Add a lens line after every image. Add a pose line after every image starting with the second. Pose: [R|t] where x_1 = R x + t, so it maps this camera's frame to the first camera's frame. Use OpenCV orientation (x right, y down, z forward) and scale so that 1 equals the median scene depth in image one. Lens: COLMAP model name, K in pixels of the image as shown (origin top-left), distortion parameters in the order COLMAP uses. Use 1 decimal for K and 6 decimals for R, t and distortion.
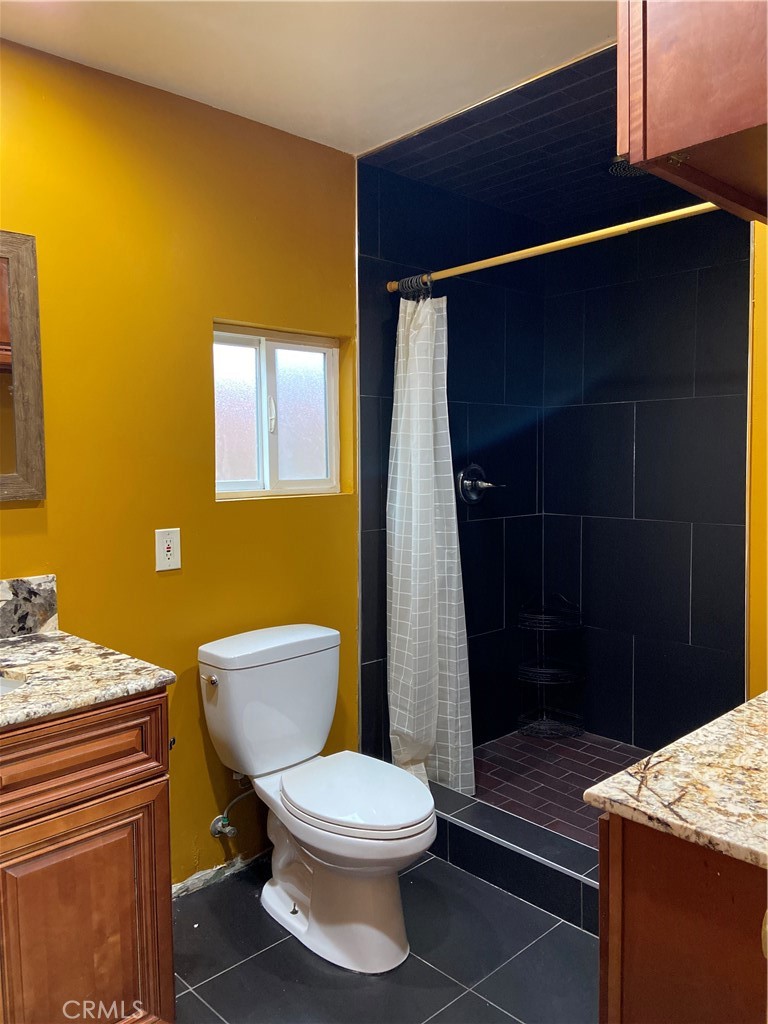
lens RADIAL K [[769.9, 0, 384.0], [0, 769.9, 512.0], [0, 0, 1]] dist [0.056563, -0.123673]
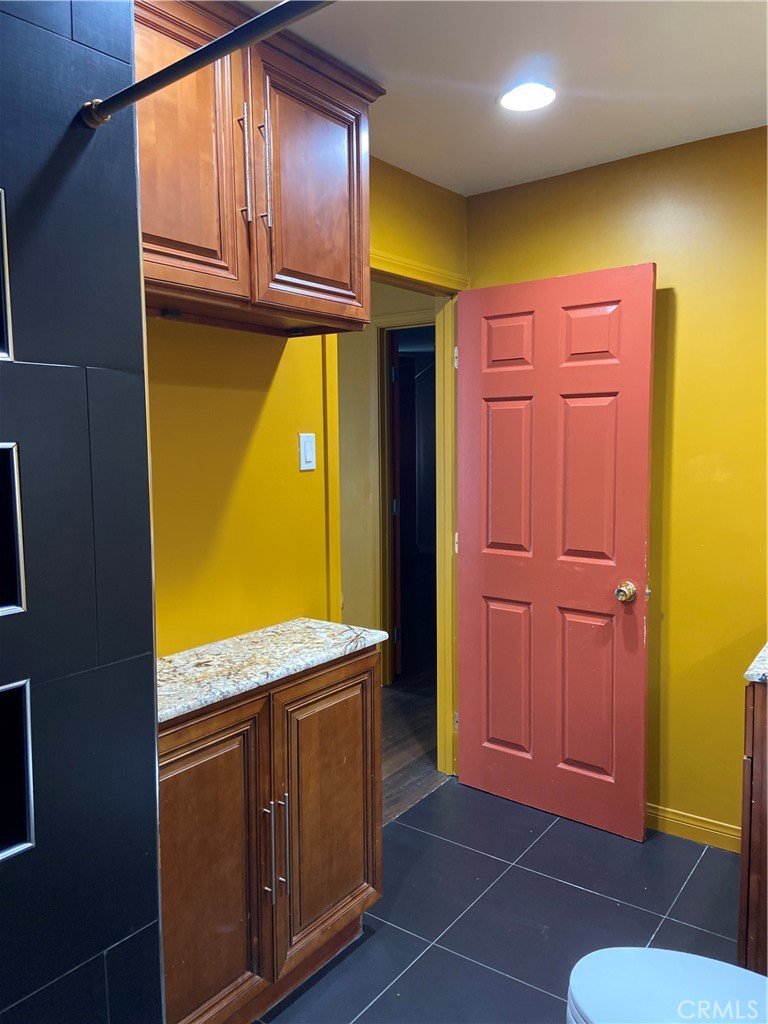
lens RADIAL K [[776.8, 0, 384.0], [0, 776.8, 512.0], [0, 0, 1]] dist [0.288642, -0.516228]
pose [[-0.982737, 0.041316, -0.180335, 0.453085], [0.009214, 0.984465, 0.175339, -0.231110], [0.184778, 0.170651, -0.967851, 2.128251]]
